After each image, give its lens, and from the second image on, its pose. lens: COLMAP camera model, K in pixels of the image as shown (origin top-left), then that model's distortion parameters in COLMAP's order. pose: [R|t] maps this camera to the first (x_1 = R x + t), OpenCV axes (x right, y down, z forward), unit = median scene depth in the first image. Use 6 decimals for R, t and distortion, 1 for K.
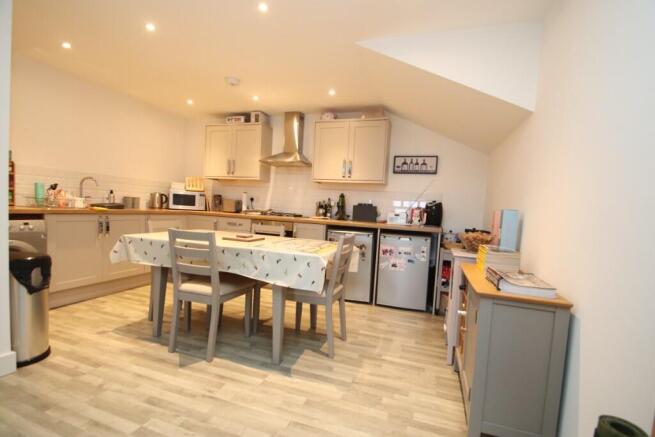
lens RADIAL K [[312.1, 0, 325.2], [0, 312.1, 227.7], [0, 0, 1]] dist [0.001107, -0.019594]
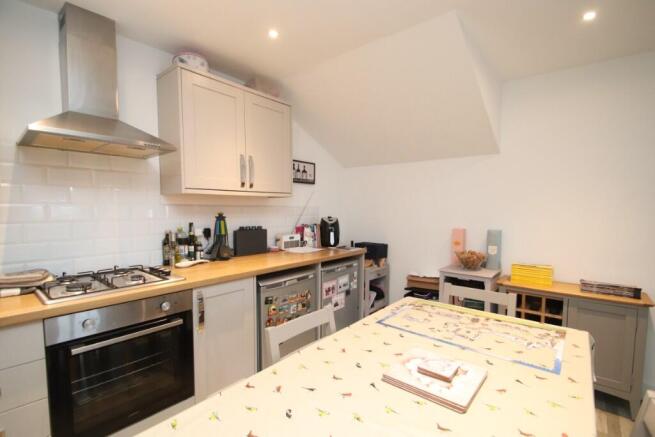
lens RADIAL K [[302.9, 0, 327.9], [0, 302.9, 227.3], [0, 0, 1]] dist [0.001580, -0.017036]
pose [[0.356551, -0.116838, 0.926941, -0.373741], [0.078684, 0.992380, 0.094821, -0.115663], [-0.930956, 0.039127, 0.363028, 0.592053]]
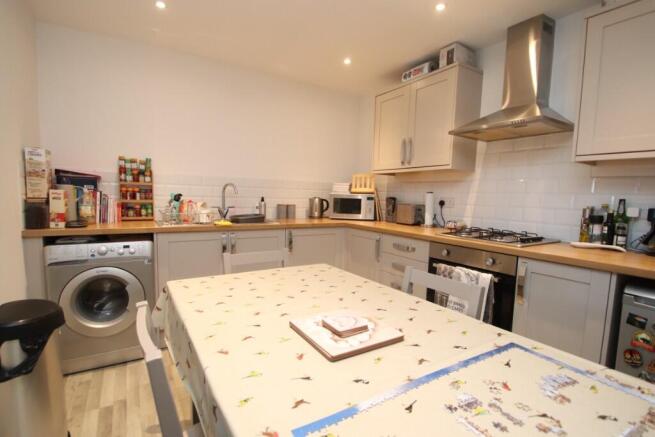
lens RADIAL K [[312.1, 0, 325.2], [0, 312.1, 227.7], [0, 0, 1]] dist [0.001107, -0.019594]
pose [[0.775251, 0.029938, -0.630944, -0.033951], [-0.021604, 0.999548, 0.020884, -0.056062], [0.631284, -0.002560, 0.775547, 0.430498]]
